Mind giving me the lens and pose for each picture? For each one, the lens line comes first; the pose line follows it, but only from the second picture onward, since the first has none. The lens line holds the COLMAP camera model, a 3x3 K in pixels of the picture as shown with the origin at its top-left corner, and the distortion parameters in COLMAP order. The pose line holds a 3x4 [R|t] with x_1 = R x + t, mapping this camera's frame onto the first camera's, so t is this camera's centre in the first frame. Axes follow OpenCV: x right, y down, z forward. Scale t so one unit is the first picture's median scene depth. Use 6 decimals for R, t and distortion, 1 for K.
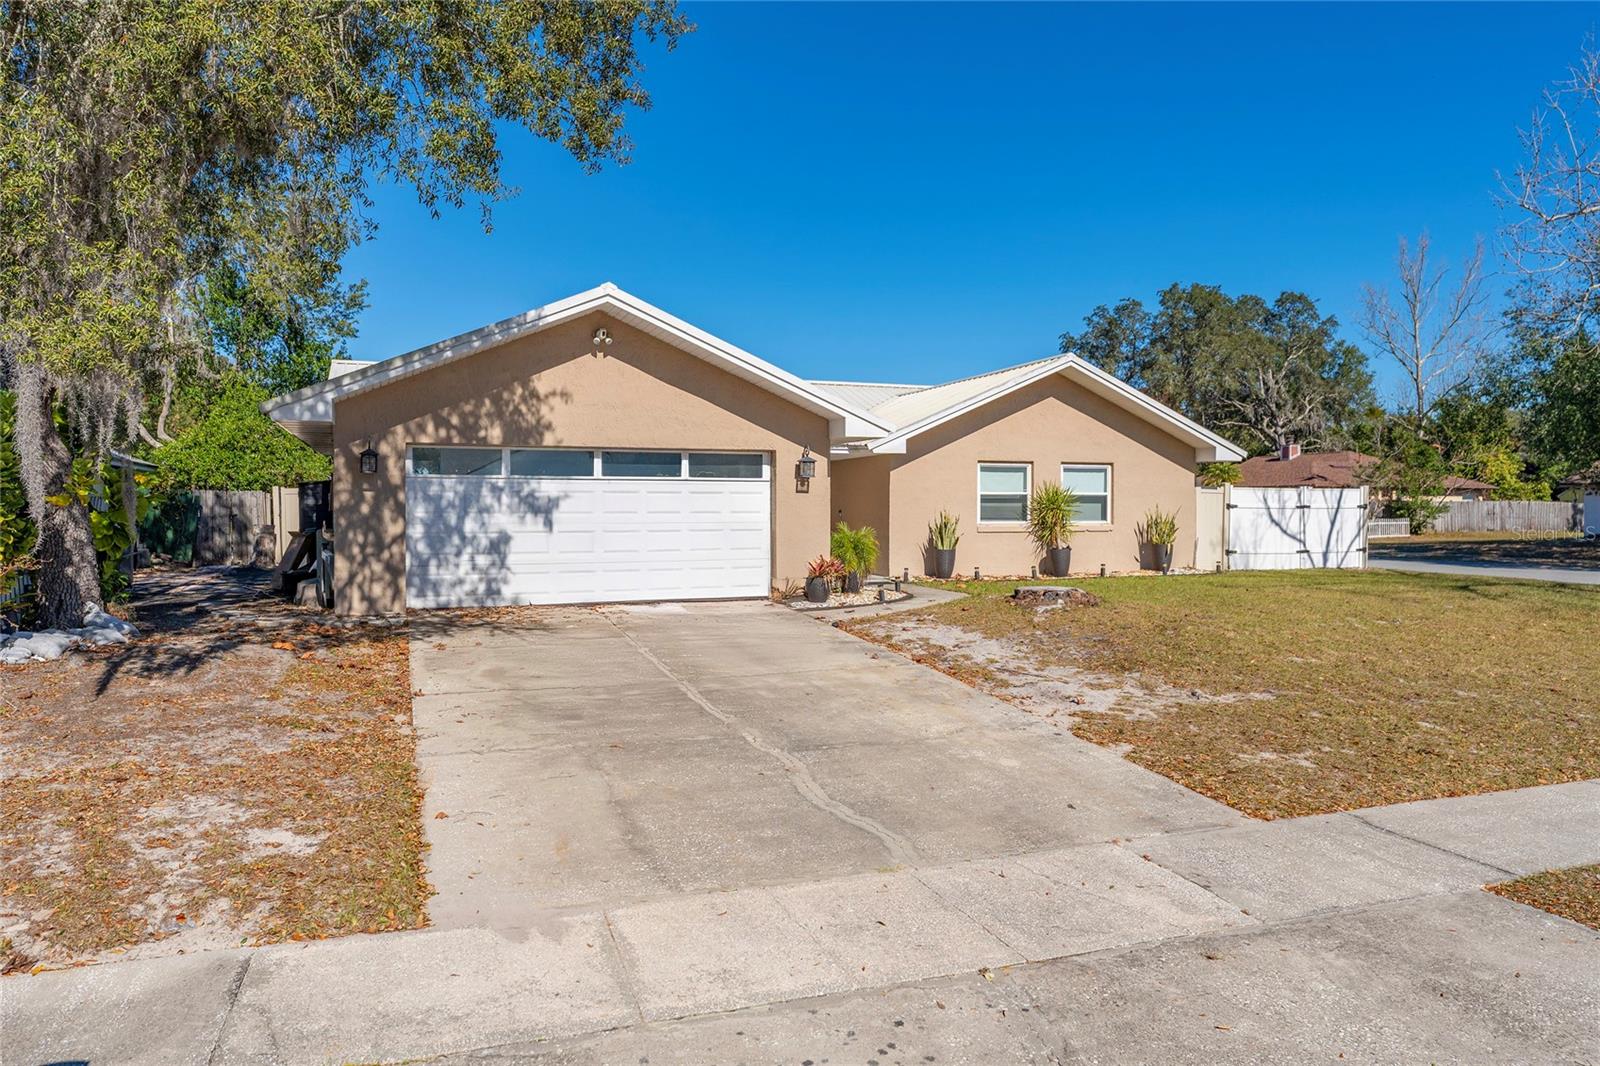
lens RADIAL K [[1104.9, 0, 796.1], [0, 1104.9, 547.8], [0, 0, 1]] dist [-0.019378, 0.011401]
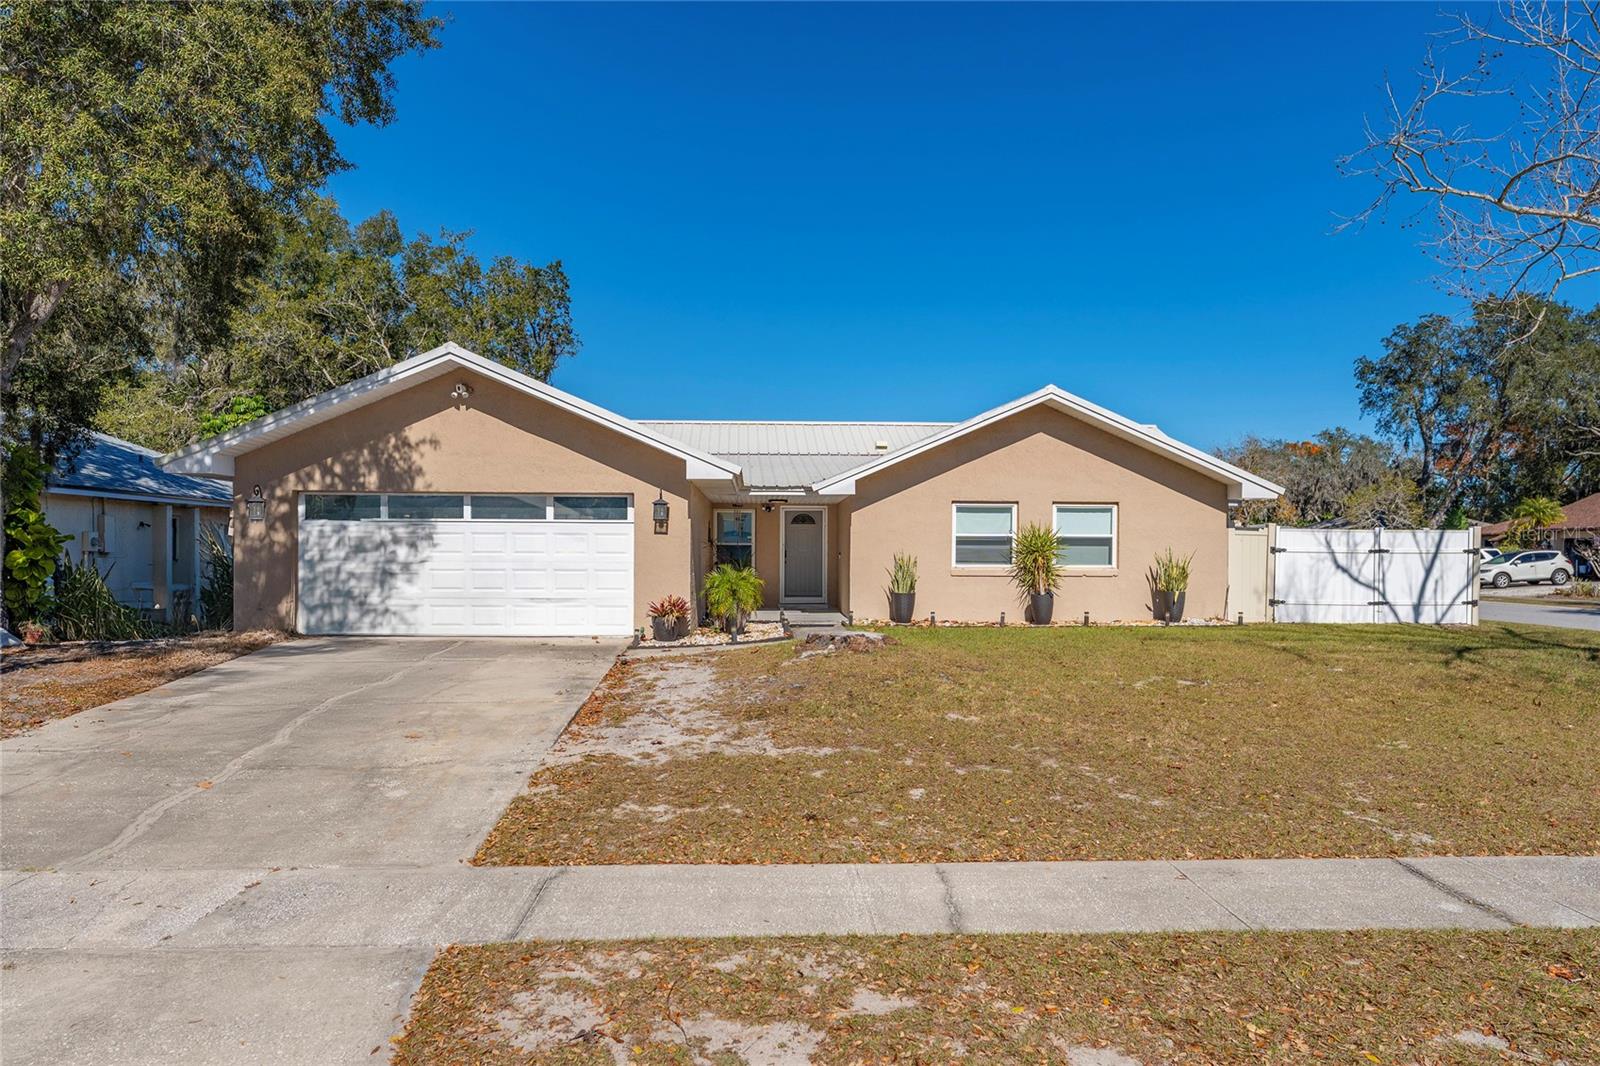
lens RADIAL K [[1104.3, 0, 808.8], [0, 1104.3, 569.0], [0, 0, 1]] dist [0.002887, -0.006526]
pose [[0.951597, 0.011013, -0.307152, 0.350290], [-0.016852, 0.999724, -0.016365, -0.002042], [0.306887, 0.020749, 0.951520, 0.051937]]
